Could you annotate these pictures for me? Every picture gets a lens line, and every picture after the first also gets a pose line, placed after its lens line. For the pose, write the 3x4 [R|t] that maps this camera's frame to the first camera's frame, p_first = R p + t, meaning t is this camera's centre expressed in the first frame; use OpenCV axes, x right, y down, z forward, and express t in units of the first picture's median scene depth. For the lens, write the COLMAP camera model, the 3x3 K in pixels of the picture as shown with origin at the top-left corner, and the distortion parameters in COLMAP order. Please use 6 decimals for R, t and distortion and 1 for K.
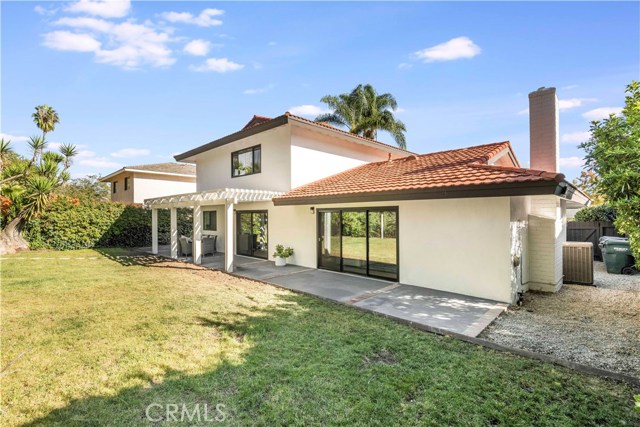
lens RADIAL K [[292.9, 0, 320.9], [0, 292.9, 213.4], [0, 0, 1]] dist [-0.000537, -0.000039]
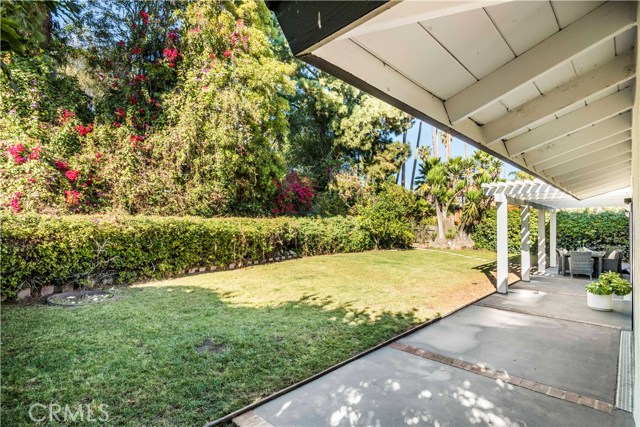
lens RADIAL K [[322.9, 0, 320.3], [0, 322.9, 215.6], [0, 0, 1]] dist [0.003503, 0.000167]
pose [[-0.012508, -0.019789, -0.999726, 0.903067], [-0.000393, 0.999804, -0.019786, 0.031376], [0.999922, 0.000146, -0.012513, 0.918292]]
